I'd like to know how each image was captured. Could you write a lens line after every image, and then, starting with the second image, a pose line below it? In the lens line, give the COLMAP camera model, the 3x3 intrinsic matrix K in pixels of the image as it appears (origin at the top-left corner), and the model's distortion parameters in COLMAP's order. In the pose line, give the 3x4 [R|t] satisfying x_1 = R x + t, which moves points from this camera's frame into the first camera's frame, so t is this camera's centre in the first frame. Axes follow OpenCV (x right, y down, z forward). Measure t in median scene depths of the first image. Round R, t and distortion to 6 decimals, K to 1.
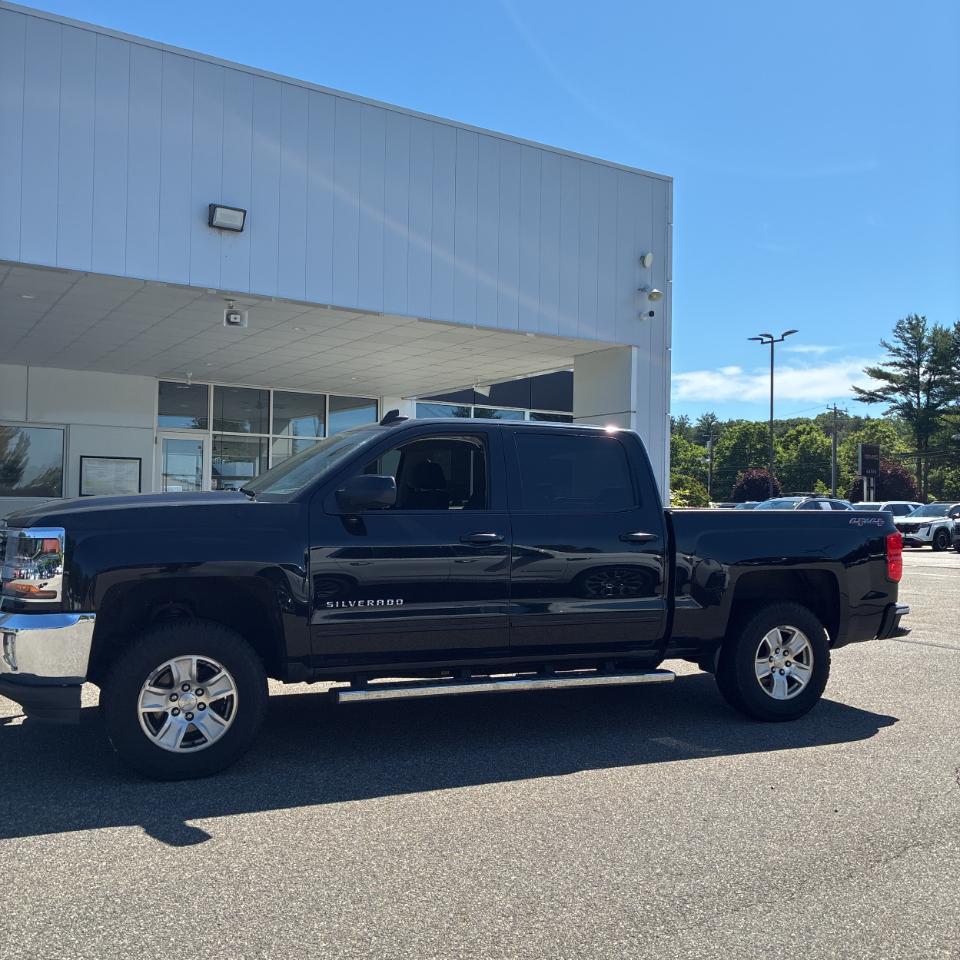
lens RADIAL K [[962.2, 0, 480.0], [0, 962.2, 480.0], [0, 0, 1]] dist [-0.005152, 0.006367]
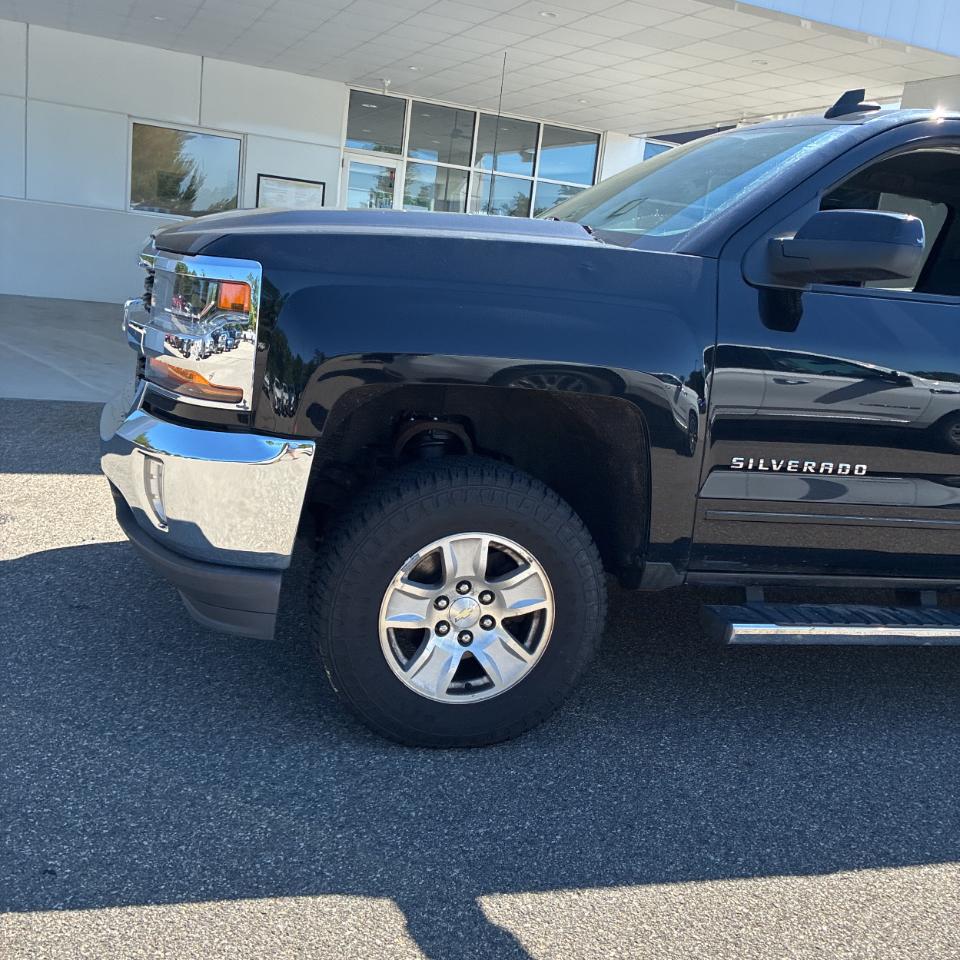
lens RADIAL K [[974.9, 0, 480.0], [0, 974.9, 480.0], [0, 0, 1]] dist [0.016555, 0.041011]
pose [[0.981328, 0.129145, -0.142540, -0.226266], [-0.091254, 0.964957, 0.246030, 0.022626], [0.169318, -0.228429, 0.958724, 0.490653]]
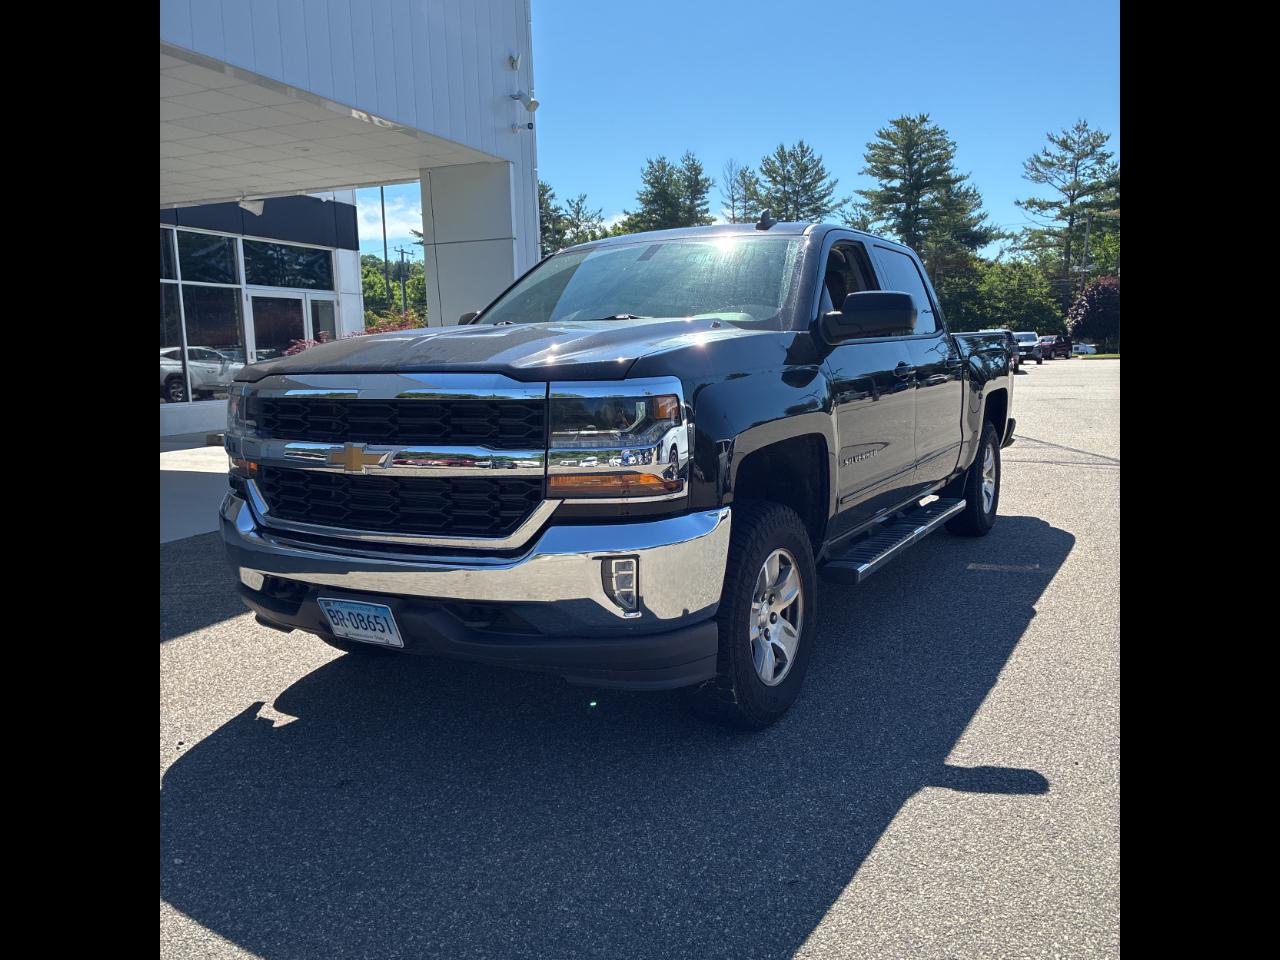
lens RADIAL K [[961.6, 0, 640.0], [0, 961.6, 480.0], [0, 0, 1]] dist [-0.004855, -0.001736]
pose [[0.811694, -0.109523, 0.573722, -0.774351], [0.015533, 0.985962, 0.166244, 0.012242], [-0.583876, -0.126027, 0.802001, 0.494180]]
